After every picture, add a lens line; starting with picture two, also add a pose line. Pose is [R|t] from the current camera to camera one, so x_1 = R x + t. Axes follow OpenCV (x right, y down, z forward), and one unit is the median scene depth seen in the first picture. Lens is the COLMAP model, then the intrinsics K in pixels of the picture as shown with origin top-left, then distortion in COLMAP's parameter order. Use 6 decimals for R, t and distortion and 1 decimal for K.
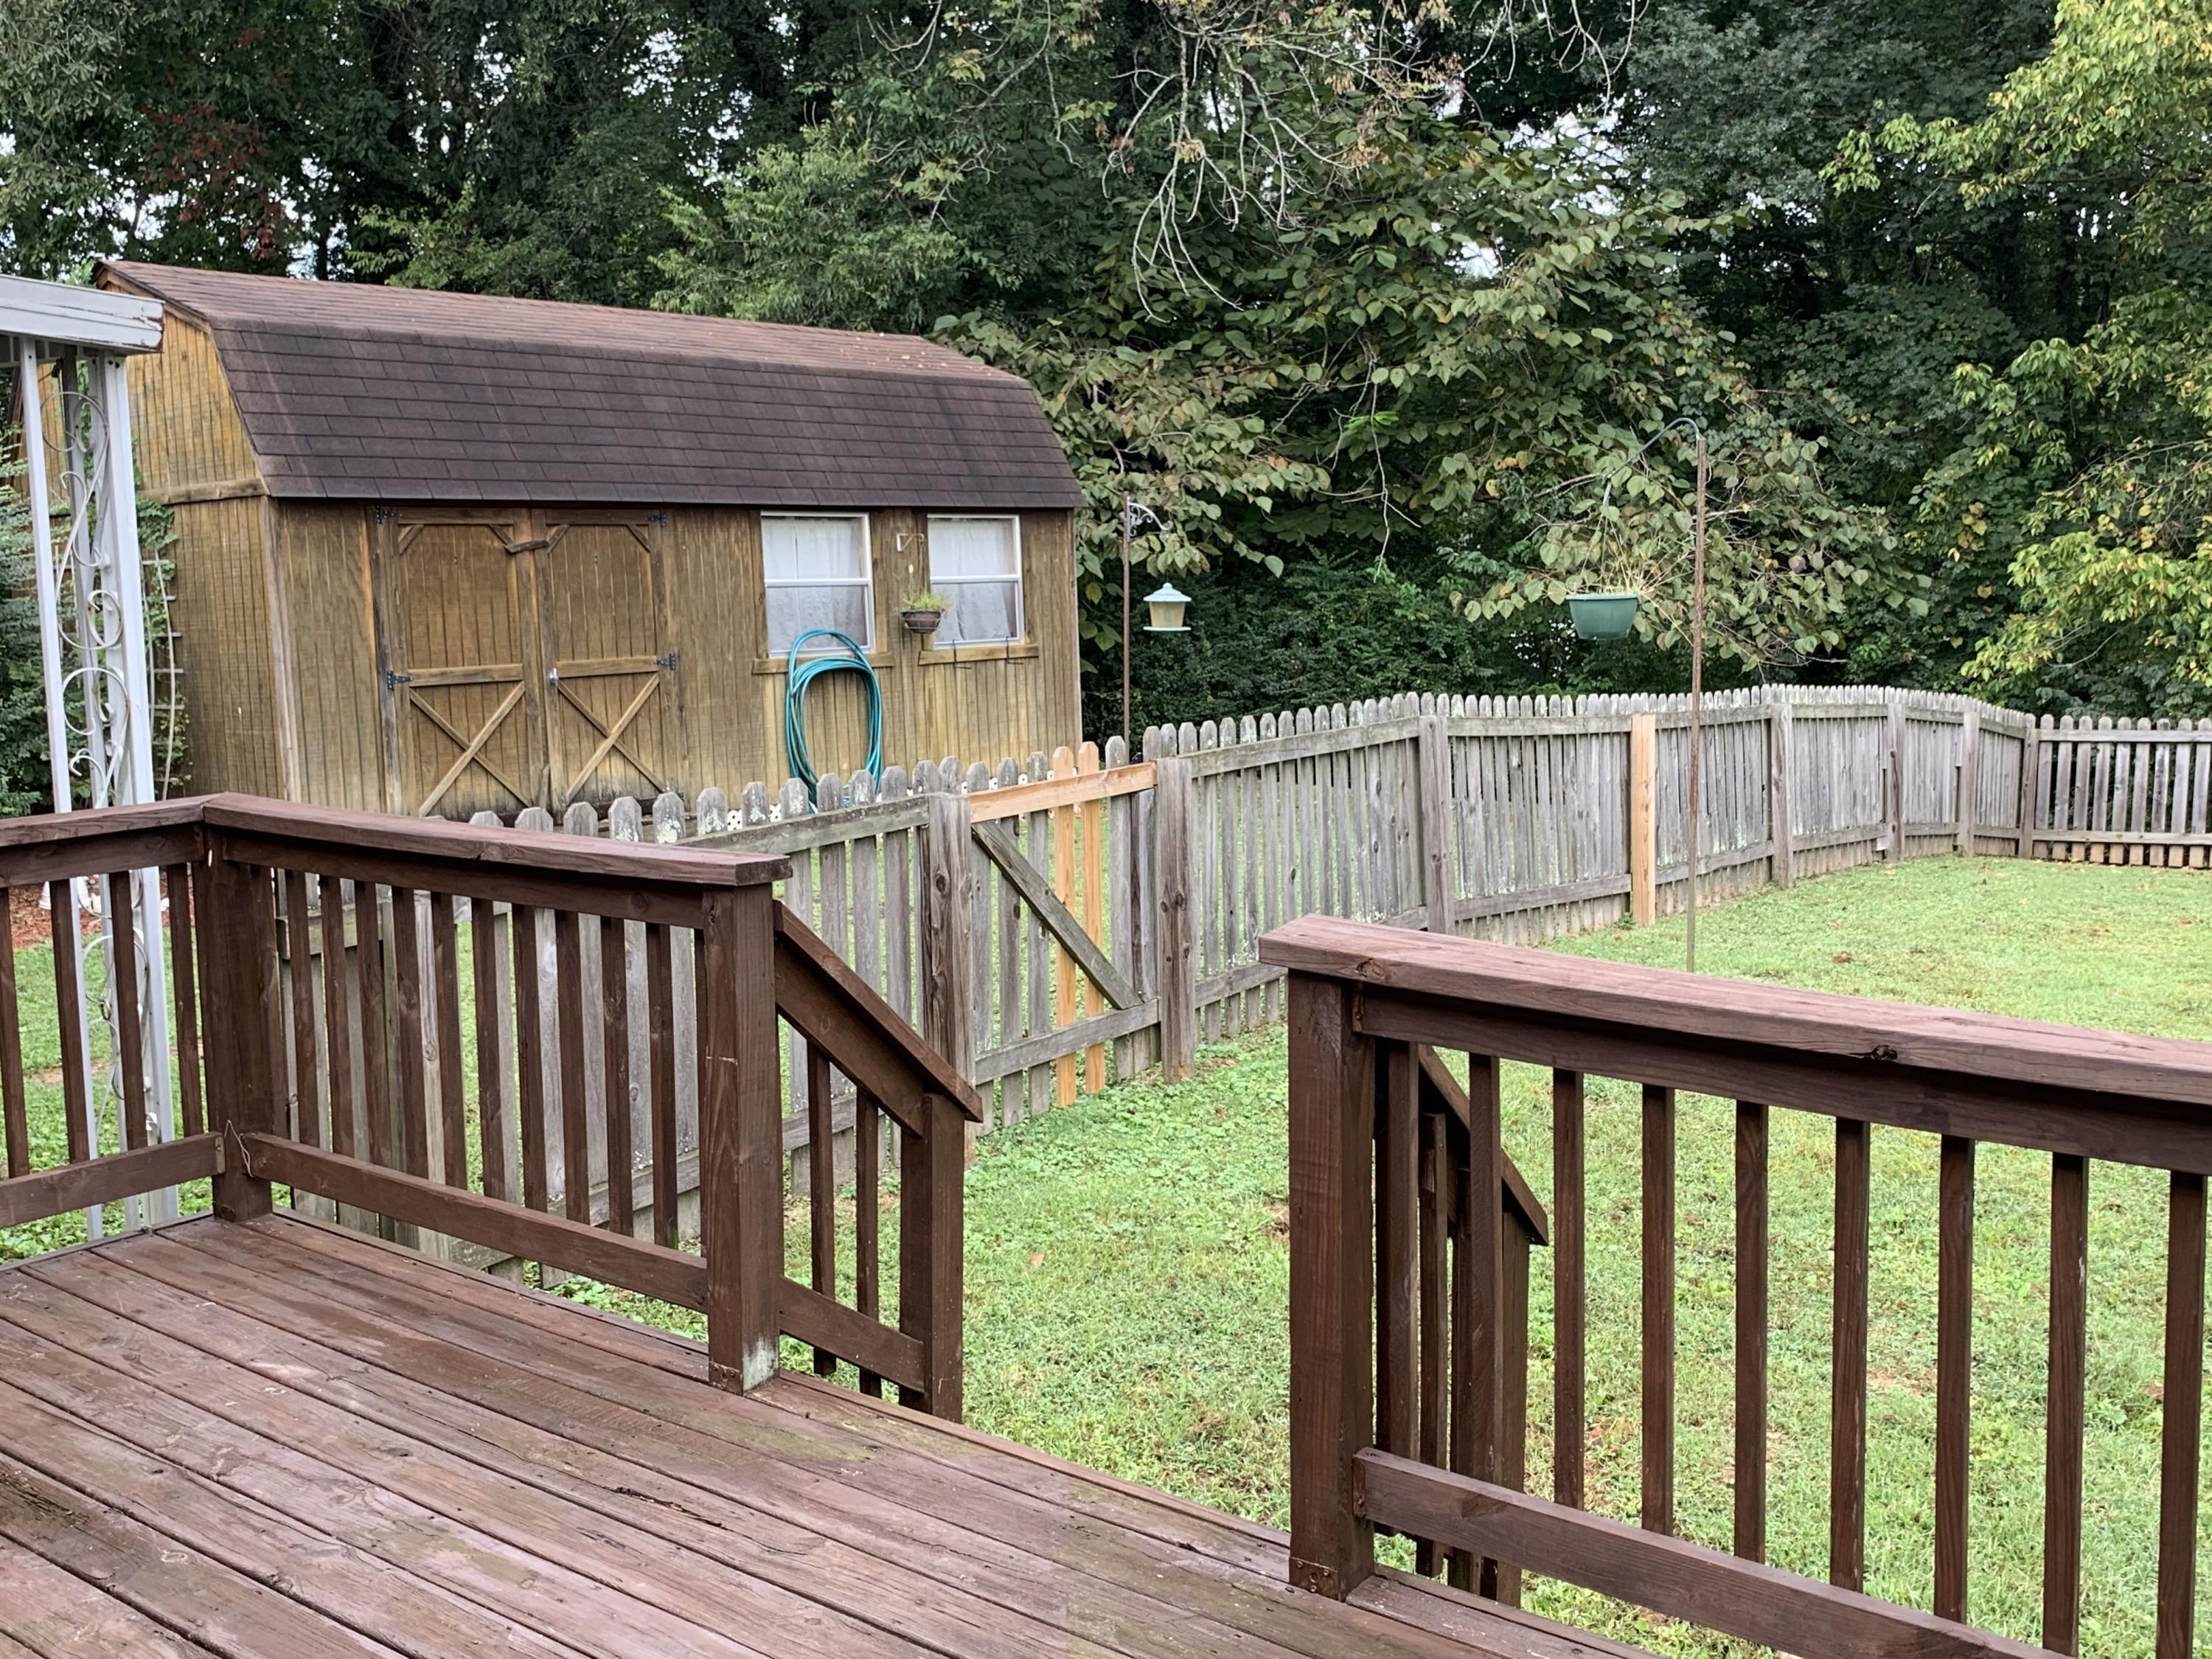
lens RADIAL K [[2188.6, 0, 1106.0], [0, 2188.6, 829.5], [0, 0, 1]] dist [0.116712, -0.305765]
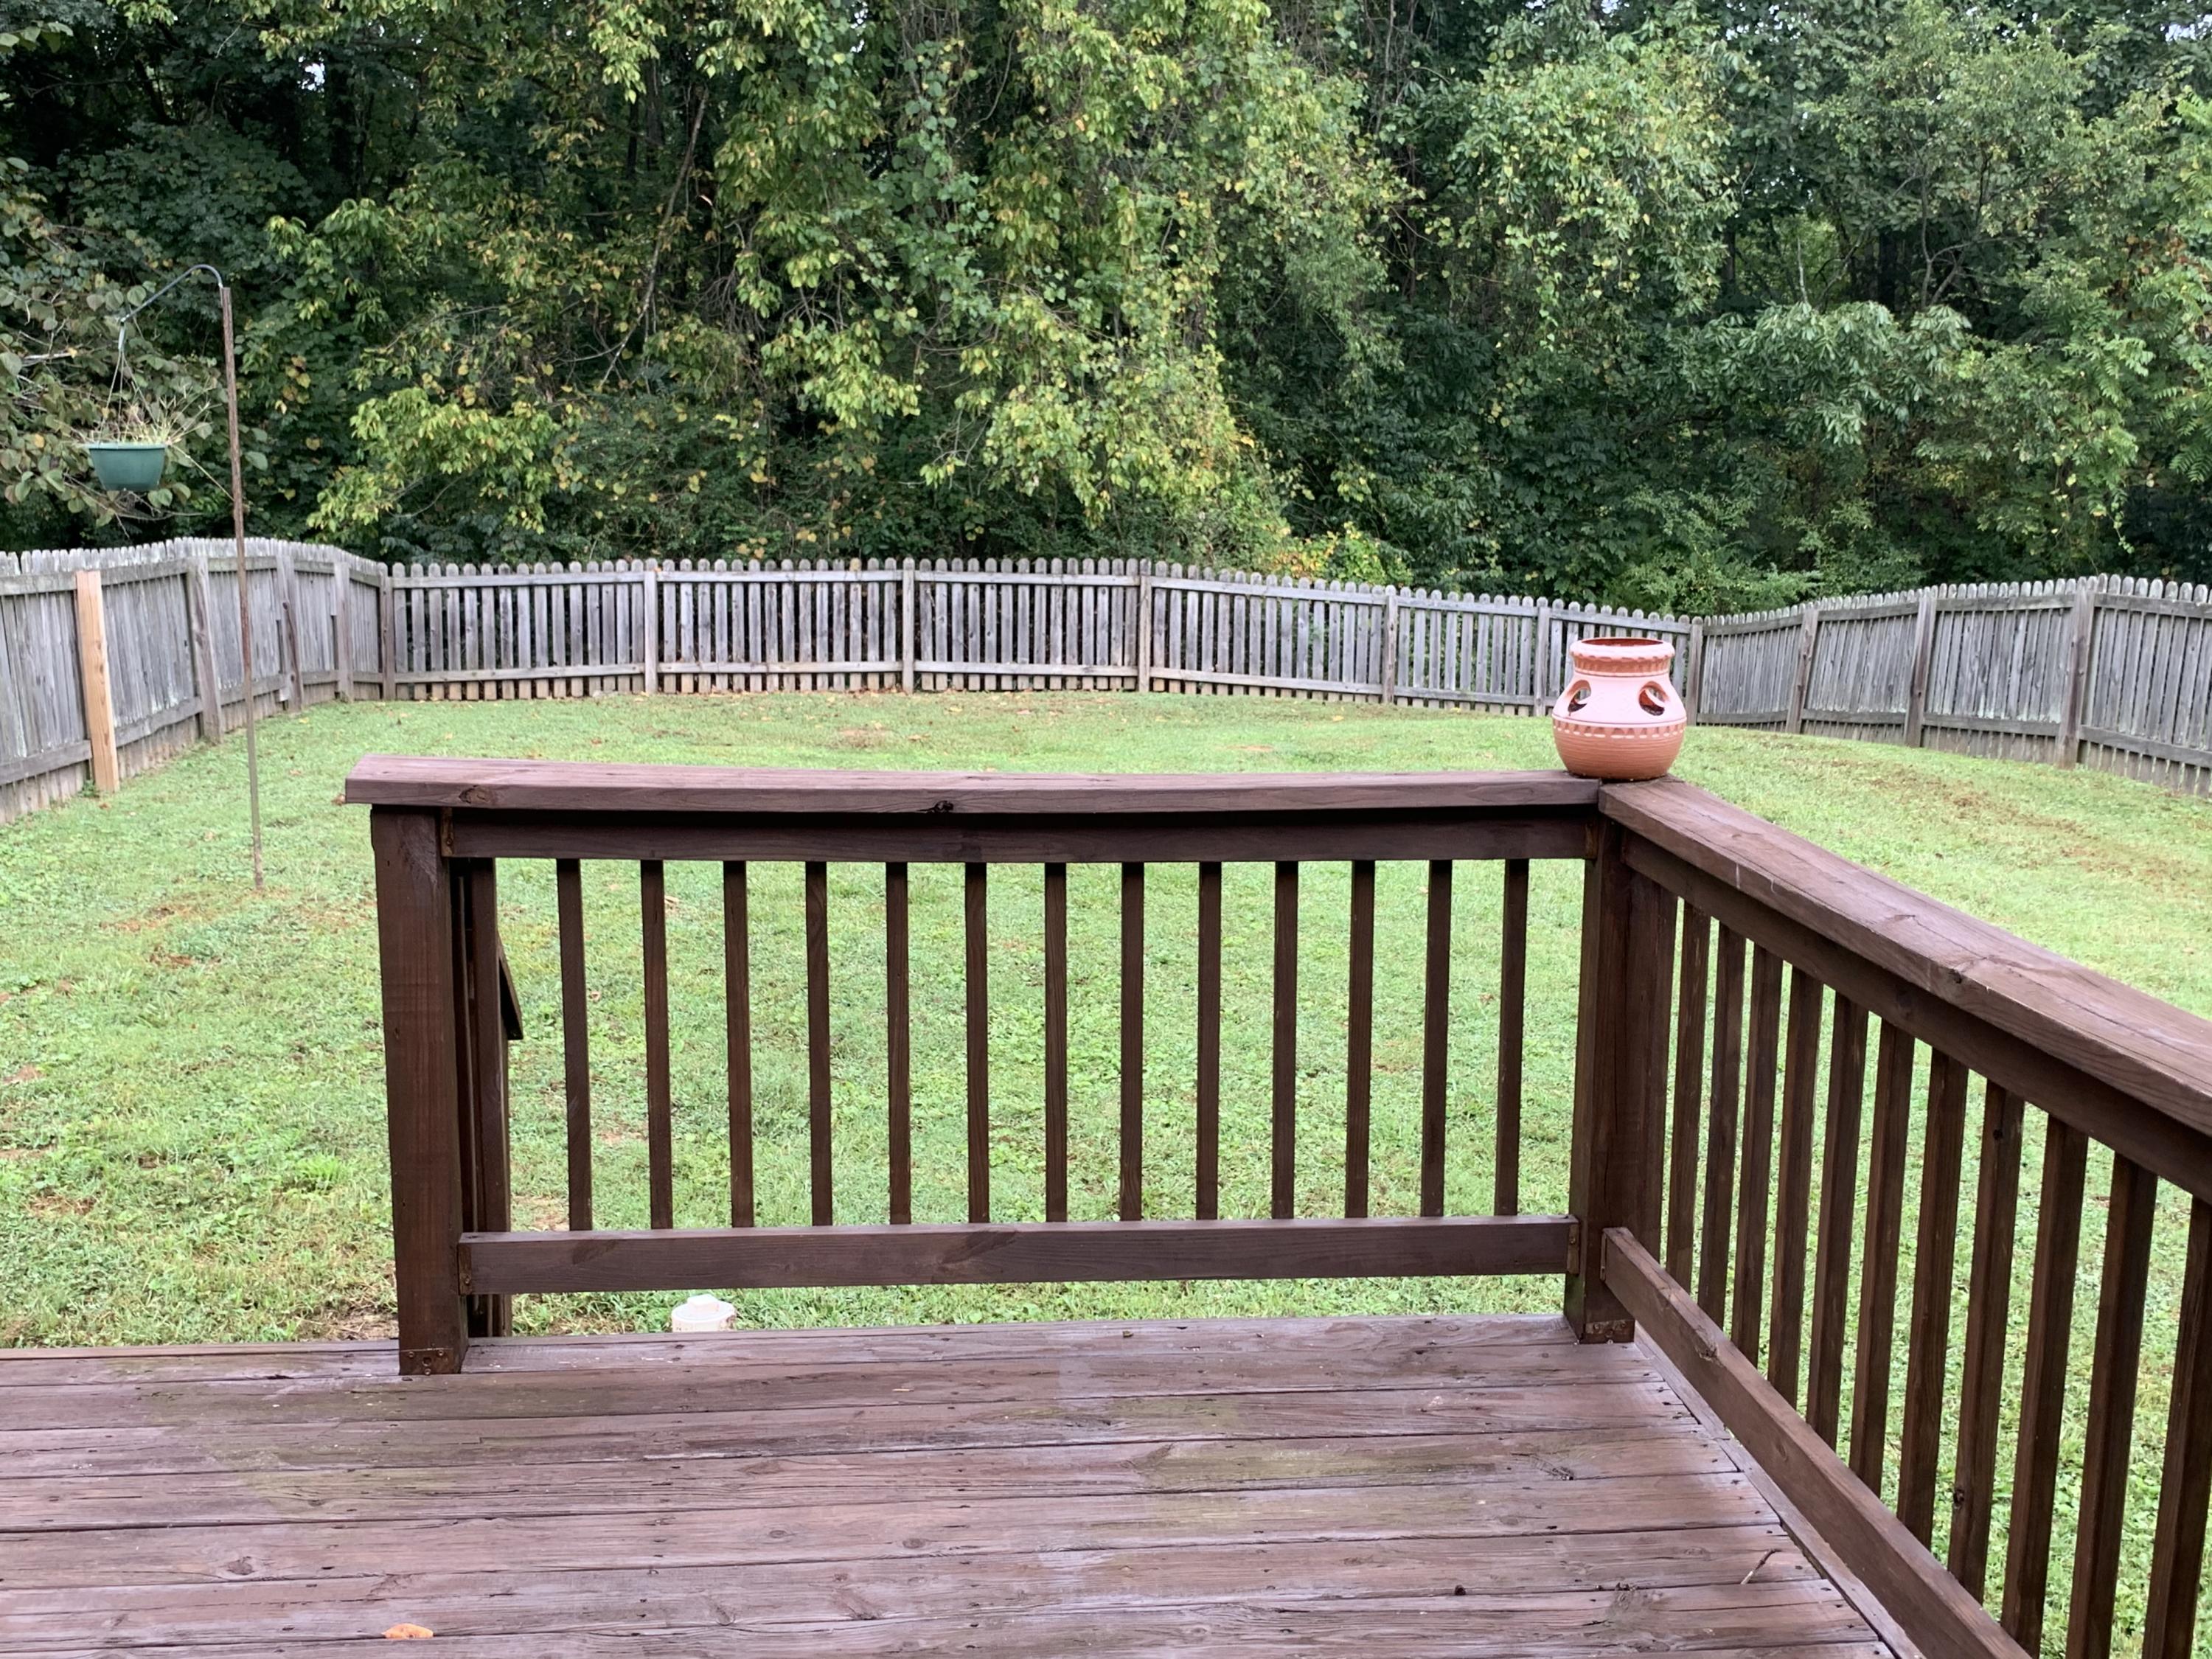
lens RADIAL K [[2292.7, 0, 1106.0], [0, 2292.7, 829.5], [0, 0, 1]] dist [-0.005757, -0.008207]
pose [[0.700724, -0.107216, 0.705330, -0.122132], [0.064426, 0.994113, 0.087108, 0.000770], [-0.710517, -0.015597, 0.703507, -0.006211]]
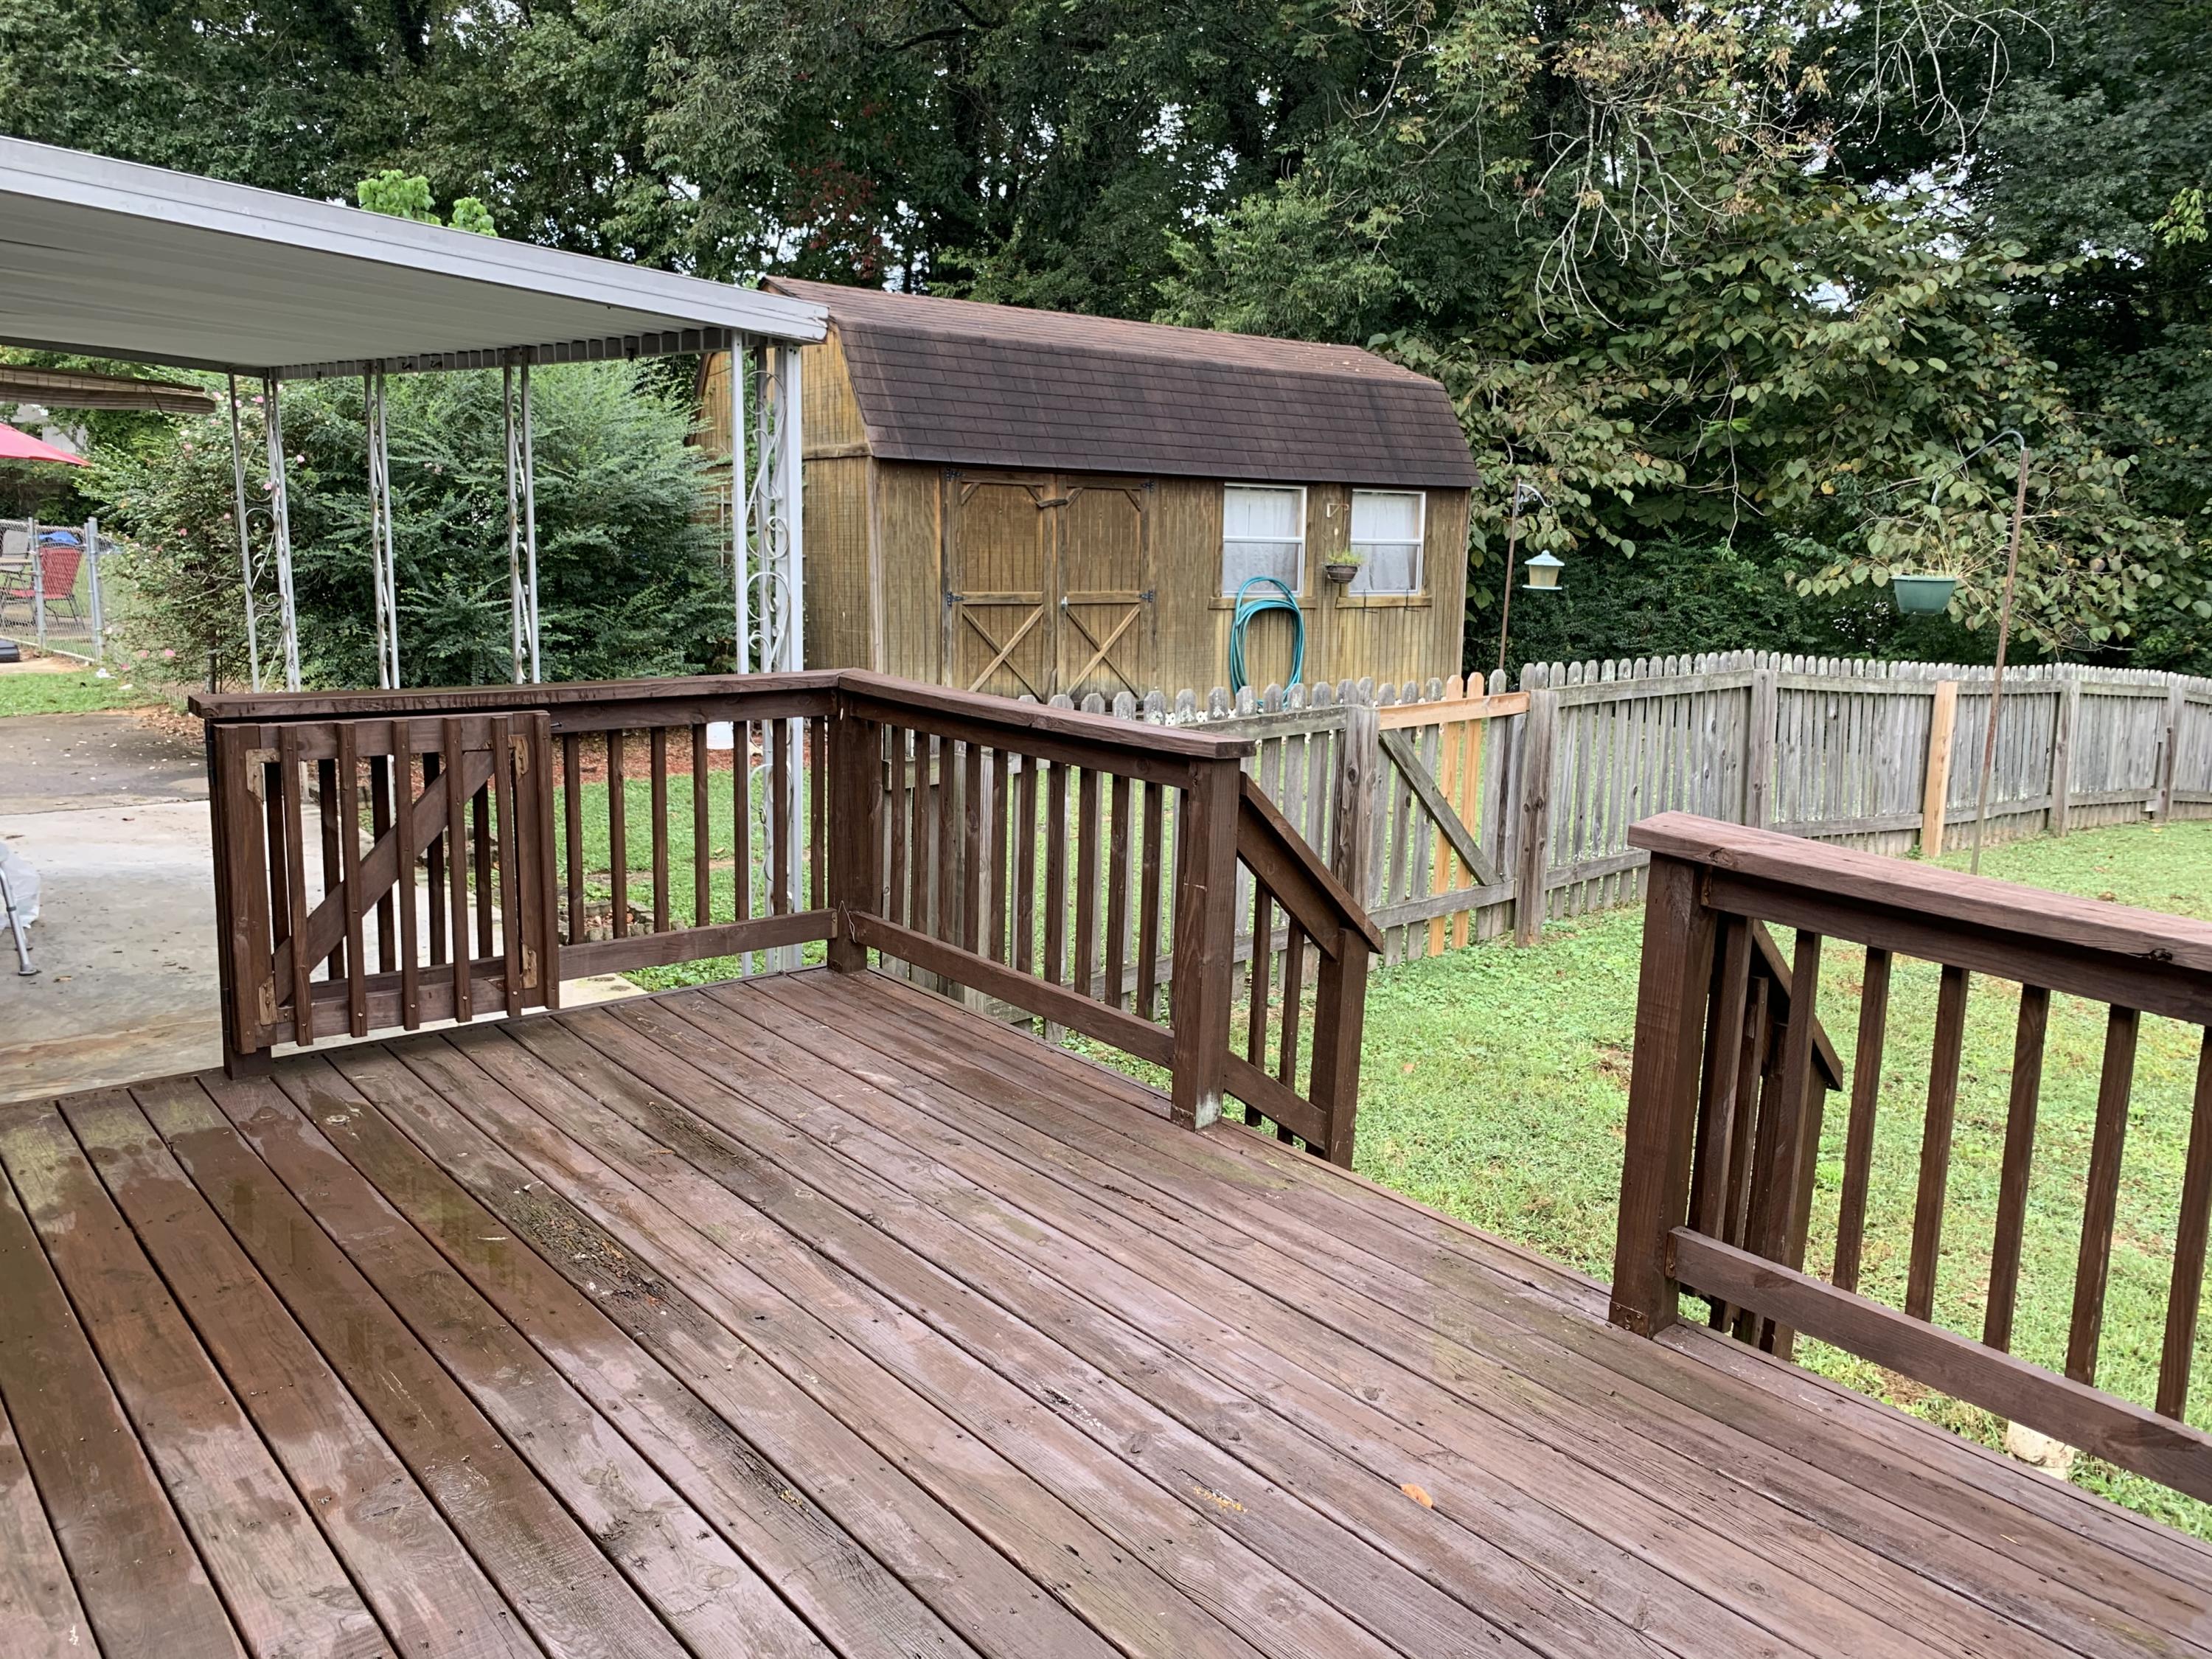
lens RADIAL K [[1713.7, 0, 1106.0], [0, 1713.7, 829.5], [0, 0, 1]] dist [0.076214, -0.123365]
pose [[0.976980, 0.081138, -0.197301, -0.008074], [-0.070886, 0.995768, 0.058492, 0.004131], [0.201212, -0.043159, 0.978597, -0.012420]]
